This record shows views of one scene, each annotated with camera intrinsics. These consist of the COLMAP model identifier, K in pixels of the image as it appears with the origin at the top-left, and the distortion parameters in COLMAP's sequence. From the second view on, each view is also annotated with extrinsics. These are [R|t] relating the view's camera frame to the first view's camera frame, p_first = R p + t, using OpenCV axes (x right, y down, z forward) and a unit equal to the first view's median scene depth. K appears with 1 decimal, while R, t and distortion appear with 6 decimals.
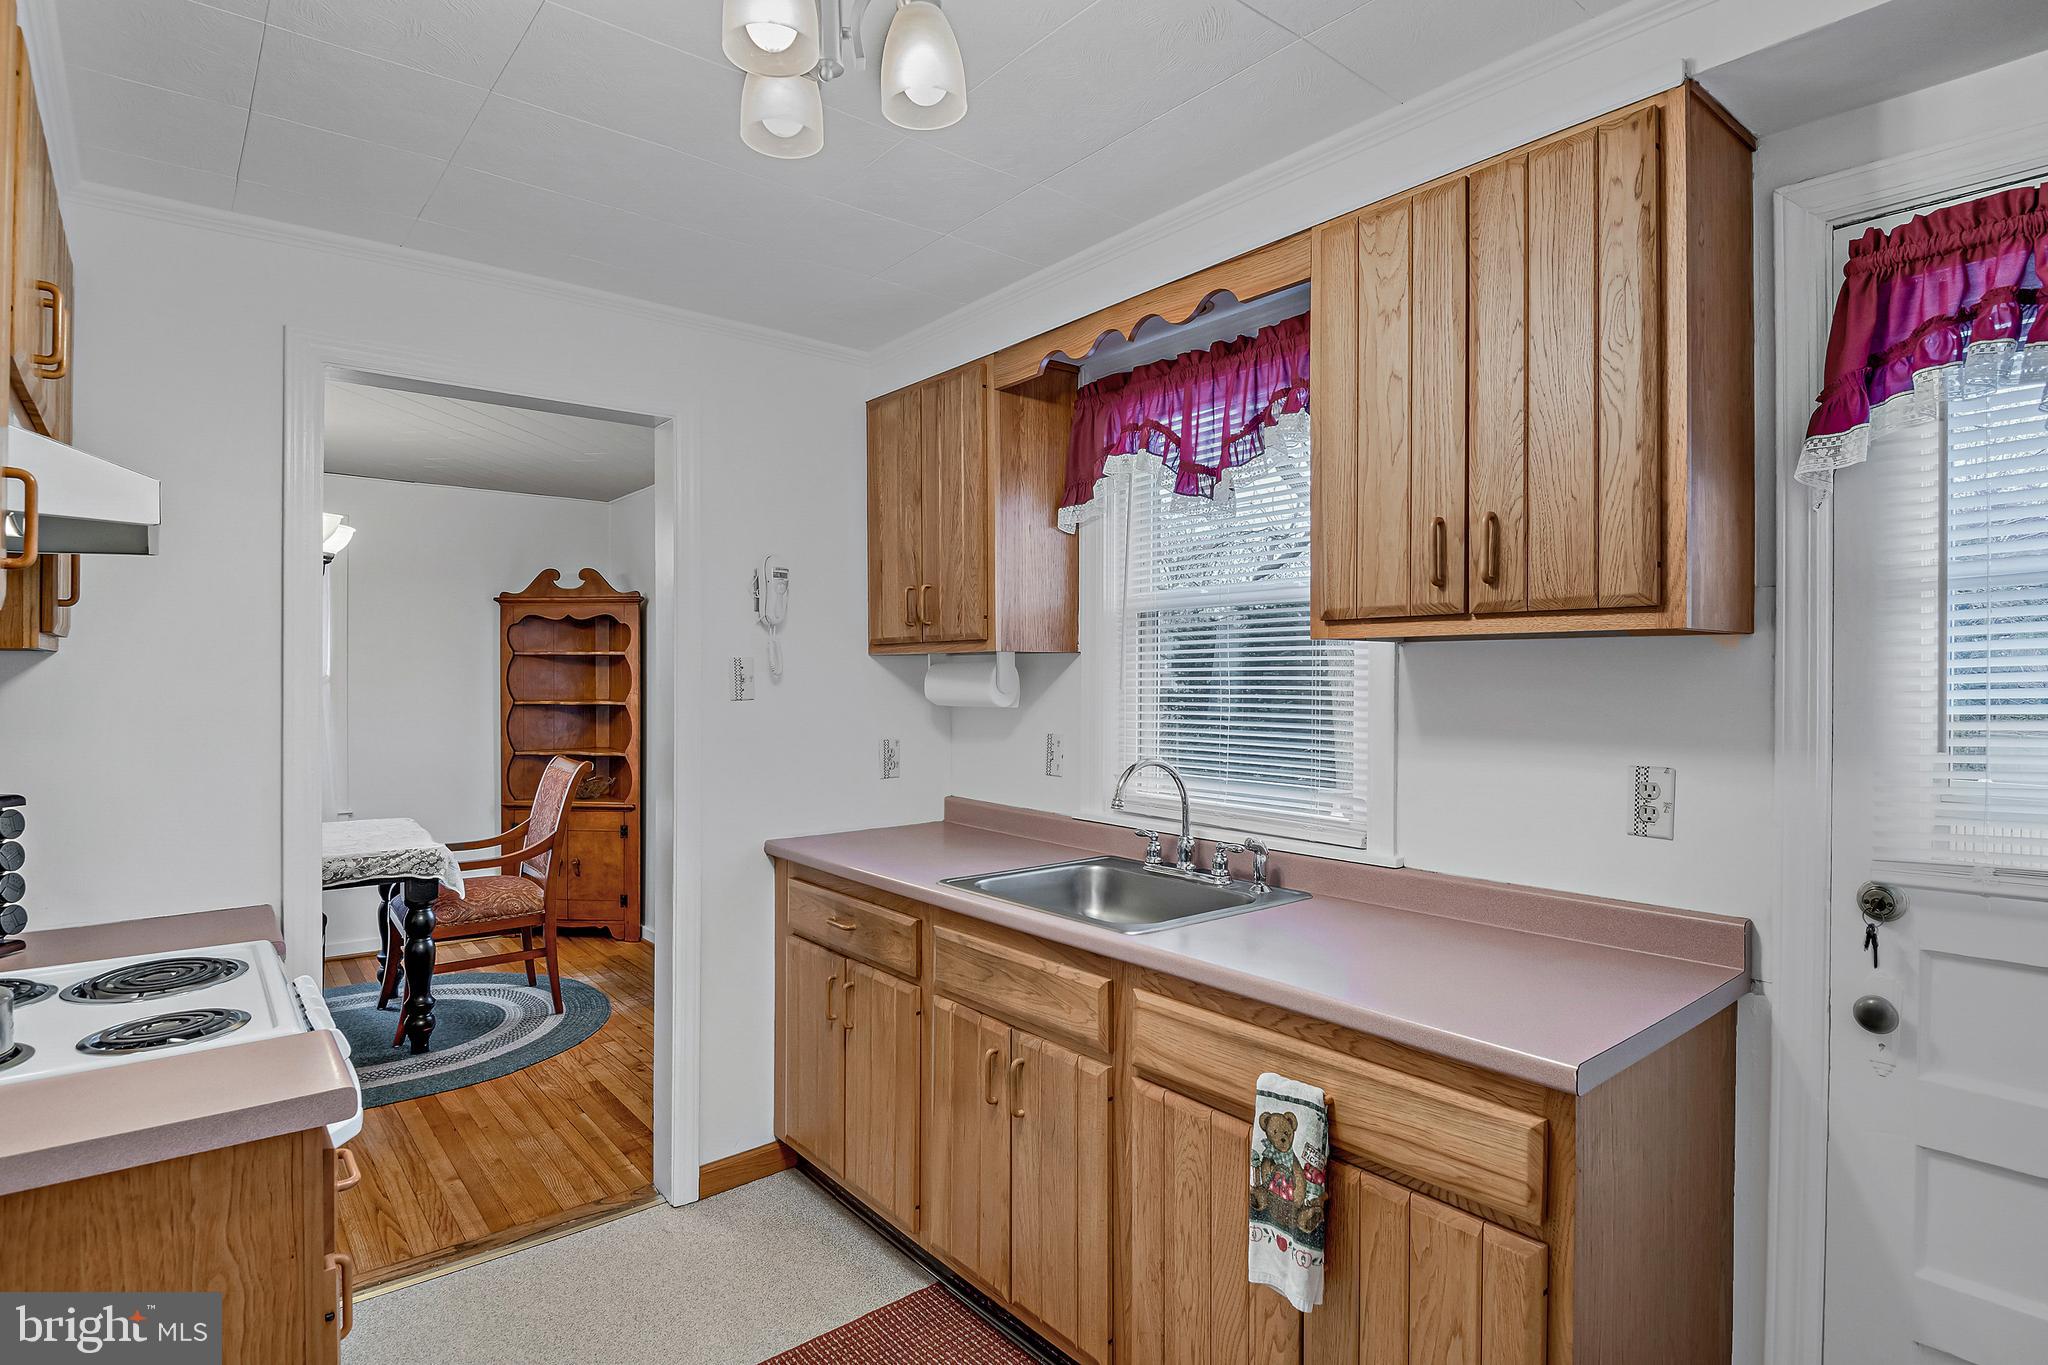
lens RADIAL K [[1045.4, 0, 1014.8], [0, 1045.4, 686.9], [0, 0, 1]] dist [-0.013858, -0.000403]
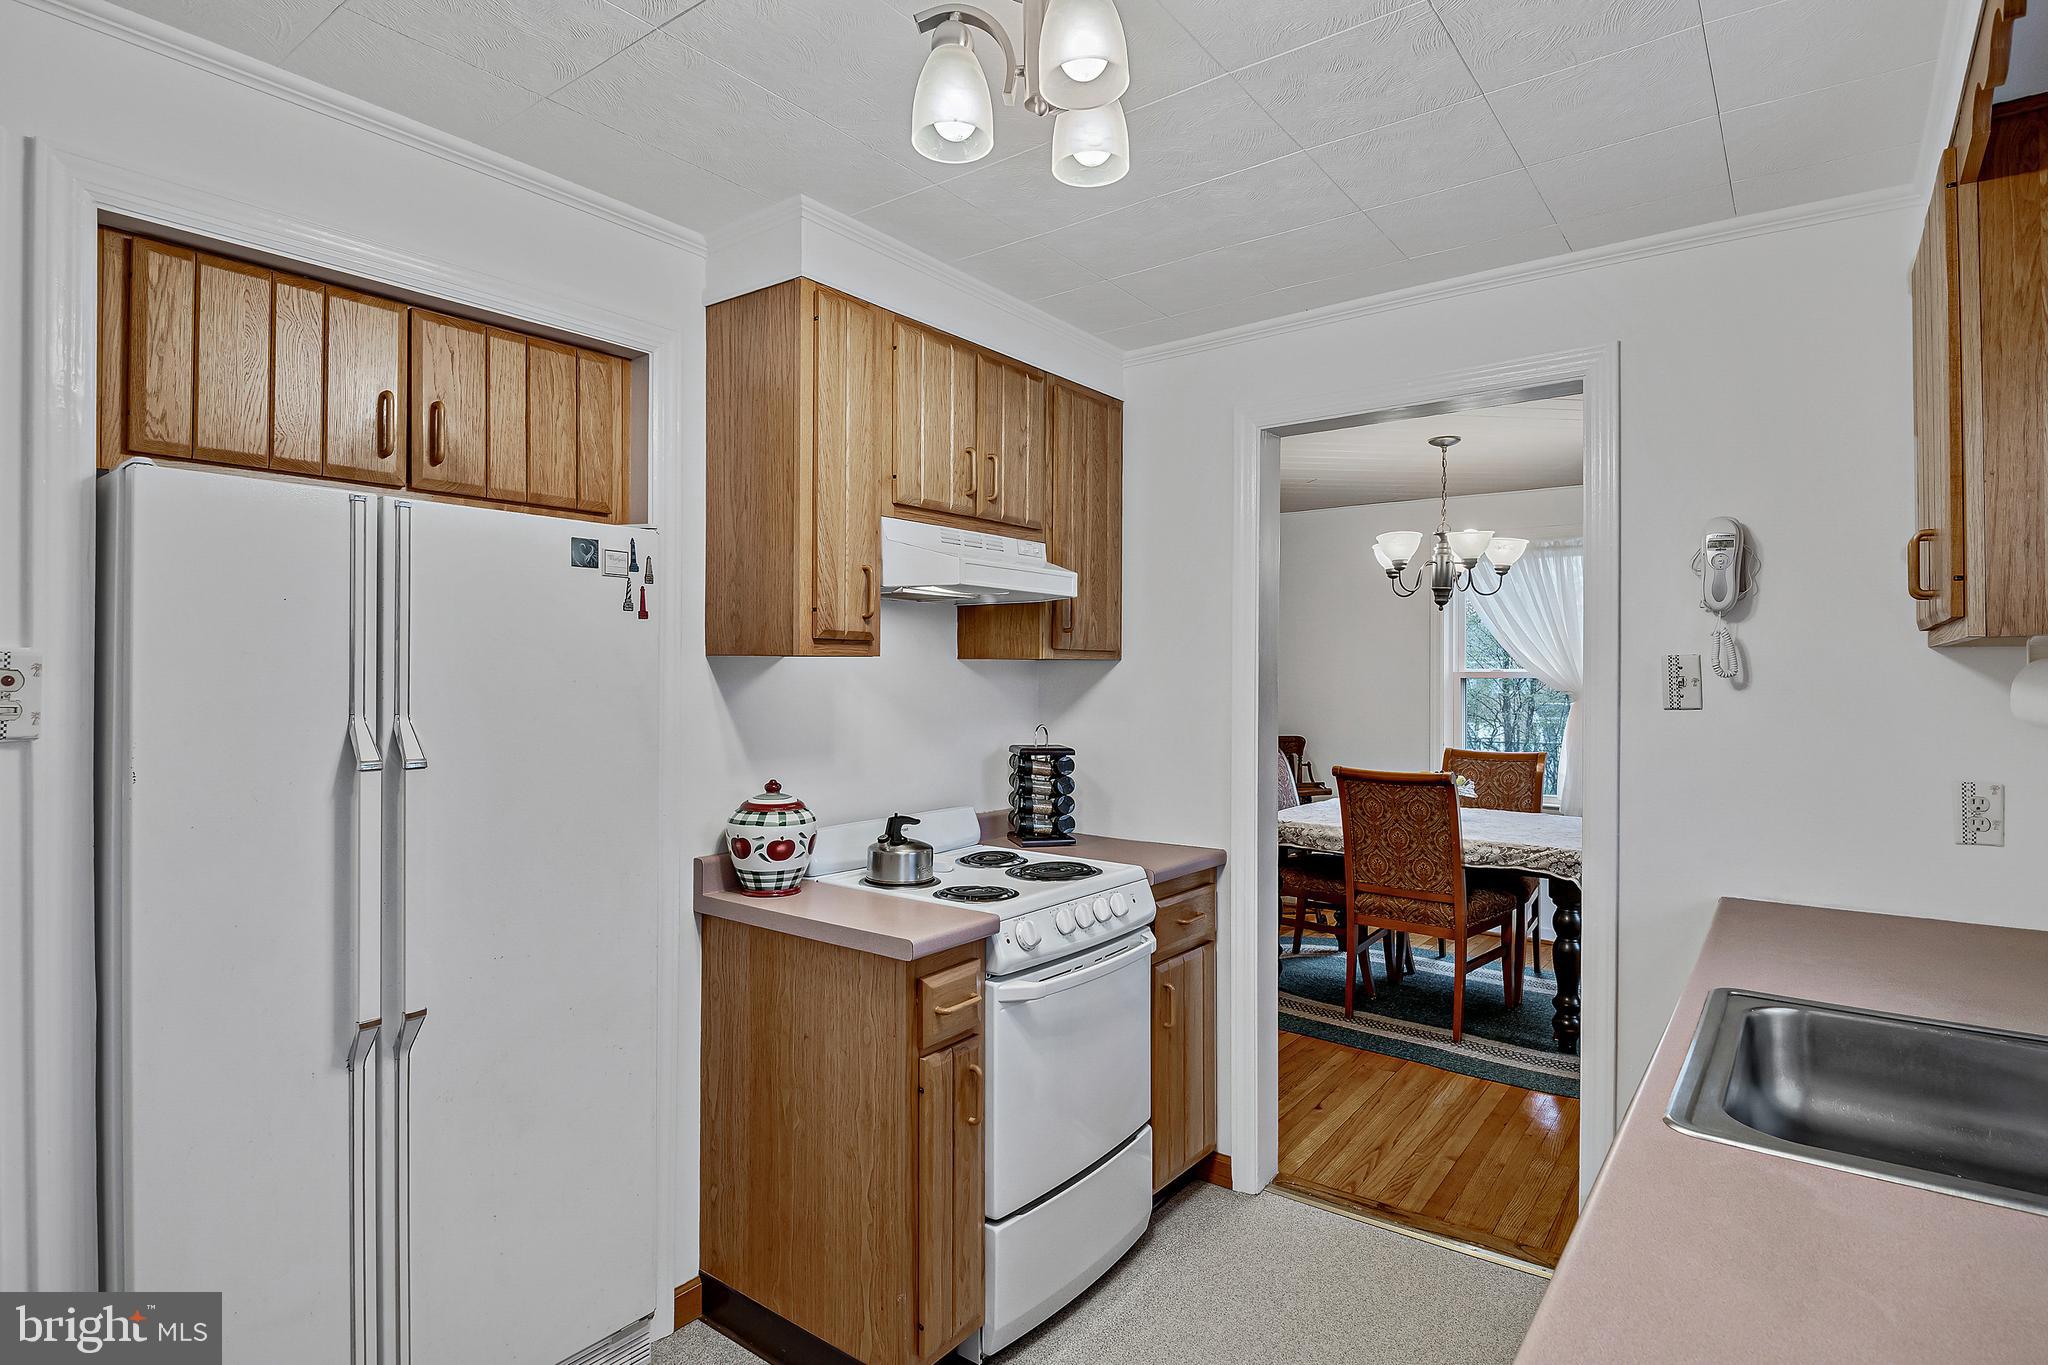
lens RADIAL K [[1045.4, 0, 1013.7], [0, 1045.4, 662.7], [0, 0, 1]] dist [-0.013858, -0.000403]
pose [[0.229640, -0.008855, -0.973235, 0.201523], [-0.017217, 0.999765, -0.013158, -0.001994], [0.973123, 0.019778, 0.229433, 0.169557]]
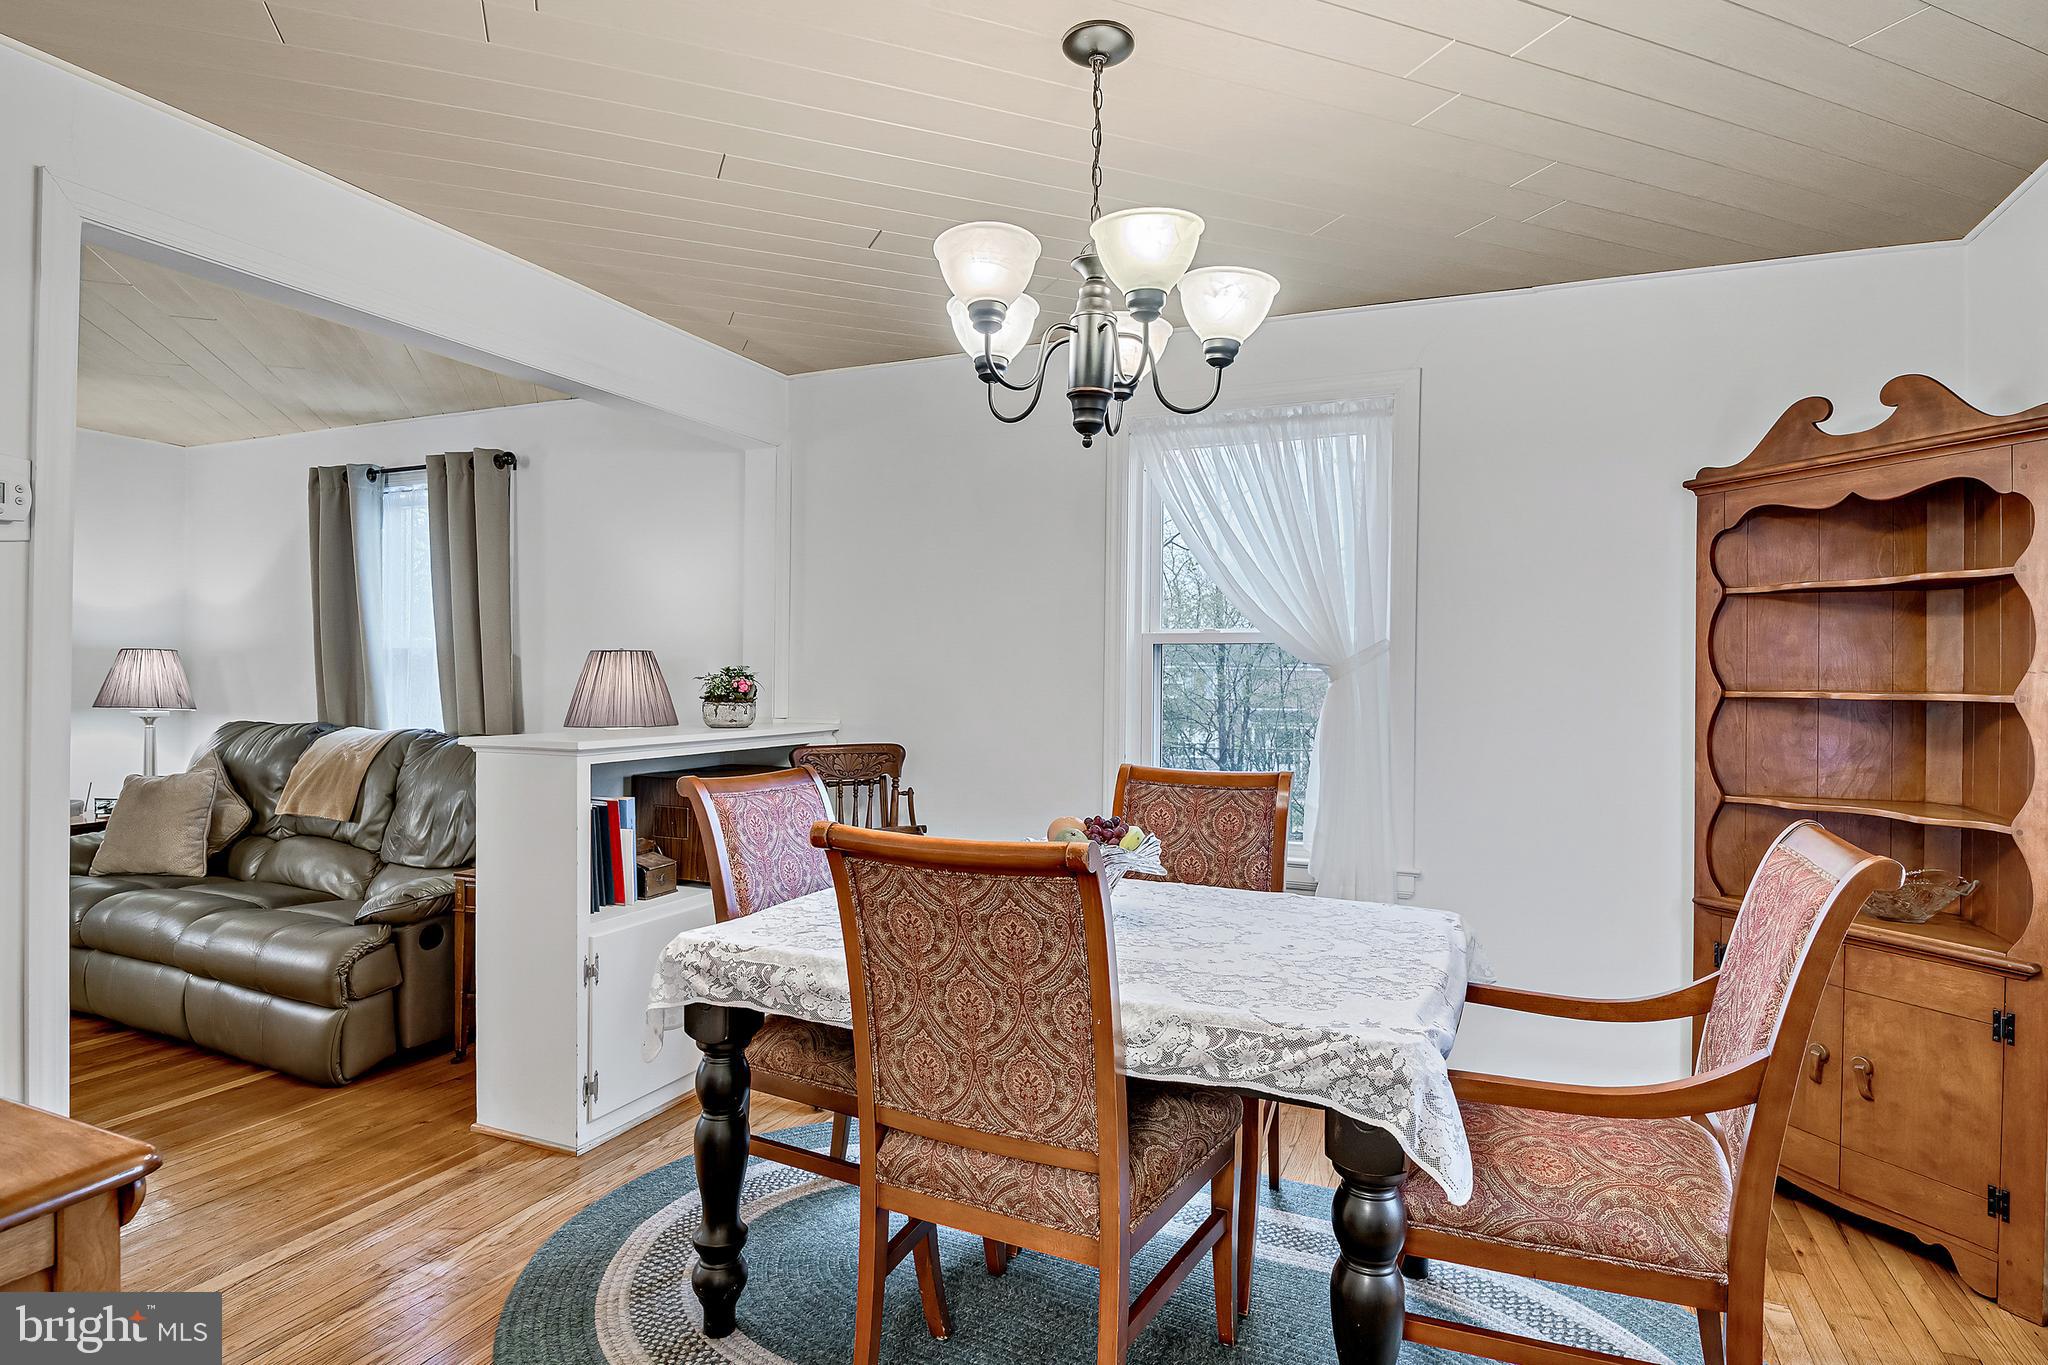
lens RADIAL K [[1103.7, 0, 1020.5], [0, 1103.7, 678.5], [0, 0, 1]] dist [-0.001990, -0.004837]
pose [[0.473605, 0.003328, -0.880731, -0.187637], [-0.022622, 0.999709, -0.008388, 0.020203], [0.880447, 0.023897, 0.473543, 0.477980]]
